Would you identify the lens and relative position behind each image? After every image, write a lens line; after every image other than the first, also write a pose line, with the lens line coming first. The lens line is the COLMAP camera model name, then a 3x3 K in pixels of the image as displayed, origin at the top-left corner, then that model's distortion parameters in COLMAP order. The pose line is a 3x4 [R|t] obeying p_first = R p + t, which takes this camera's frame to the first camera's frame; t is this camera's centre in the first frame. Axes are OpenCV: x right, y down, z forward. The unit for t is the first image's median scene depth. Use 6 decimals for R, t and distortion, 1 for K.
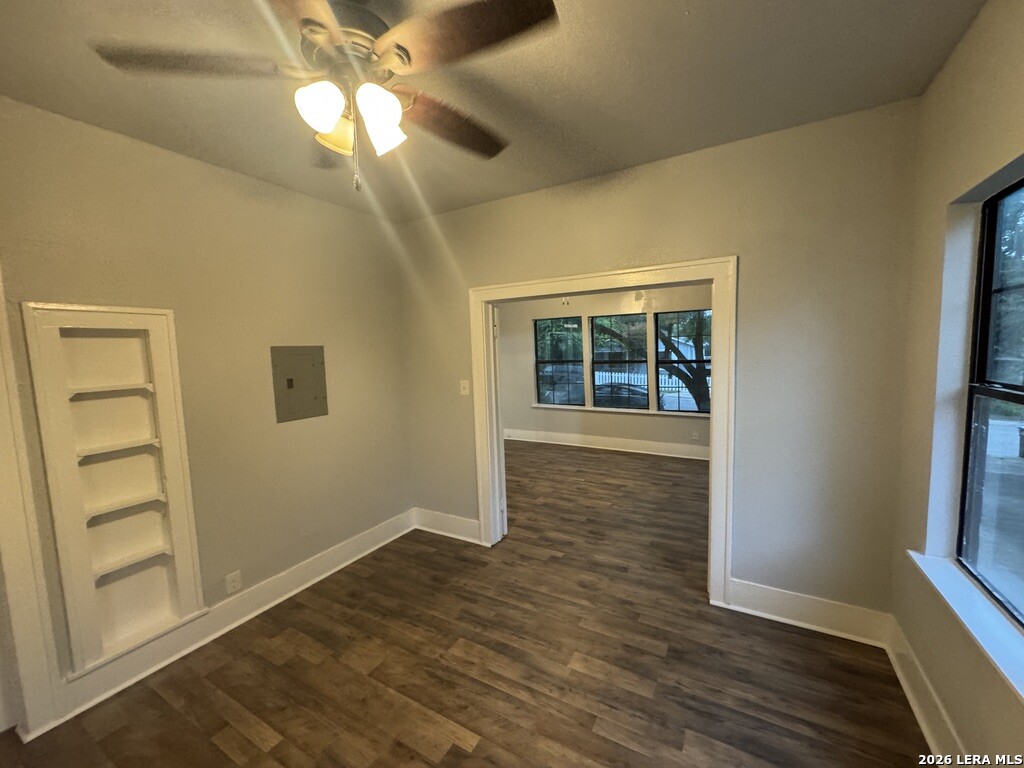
lens RADIAL K [[407.7, 0, 510.9], [0, 407.7, 384.7], [0, 0, 1]] dist [-0.002818, -0.000337]
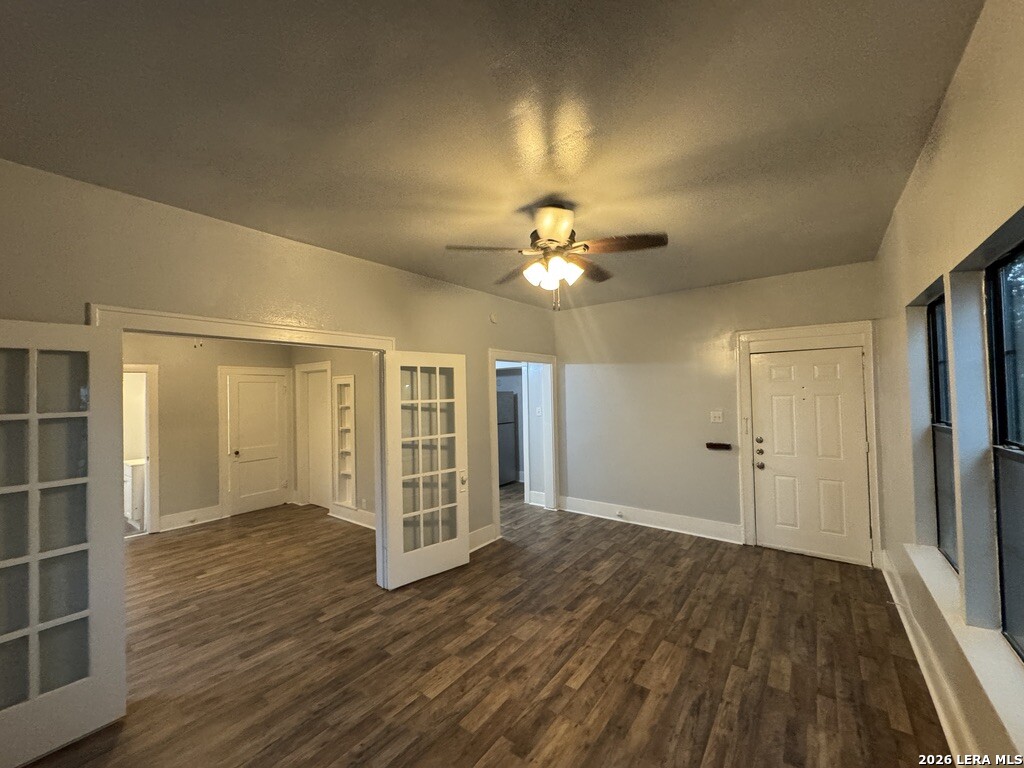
lens RADIAL K [[407.7, 0, 510.9], [0, 407.7, 384.7], [0, 0, 1]] dist [-0.002818, -0.000337]
pose [[-0.122652, 0.012464, -0.992371, 1.140179], [-0.065045, 0.997670, 0.020569, -0.186647], [0.990316, 0.067071, -0.121555, 1.752255]]
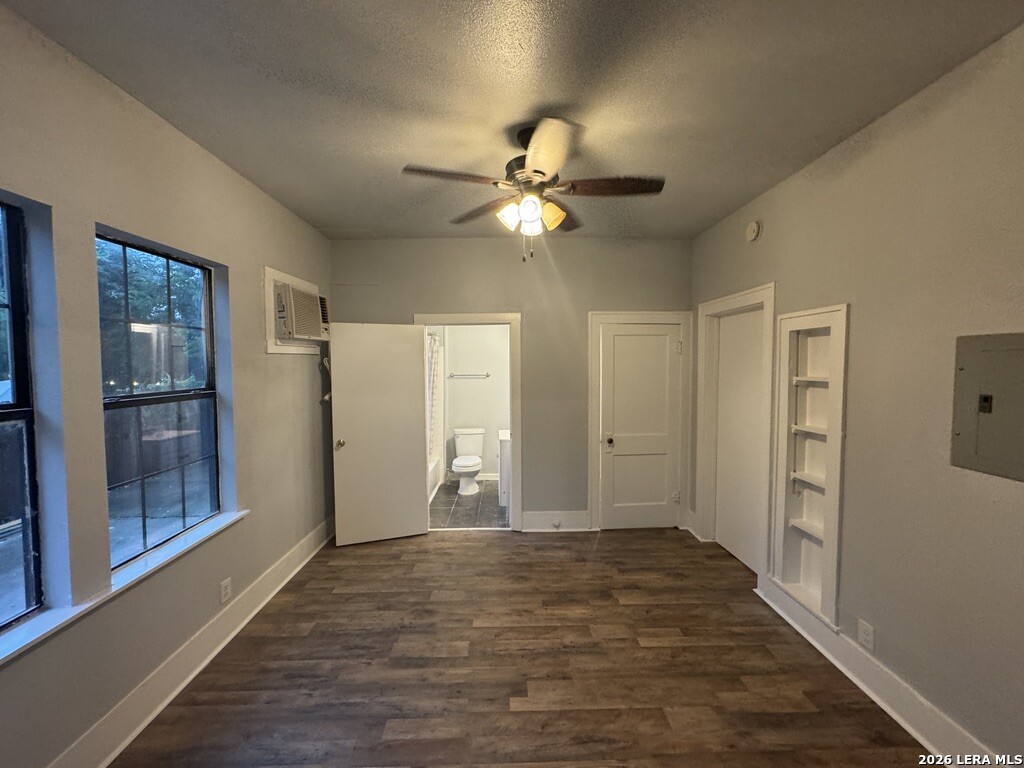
lens RADIAL K [[407.7, 0, 510.9], [0, 407.7, 384.7], [0, 0, 1]] dist [-0.002818, -0.000337]
pose [[-0.852753, 0.061234, -0.518713, 0.270549], [-0.016846, 0.989363, 0.144489, -0.094410], [0.522043, 0.131952, -0.842650, 1.120769]]
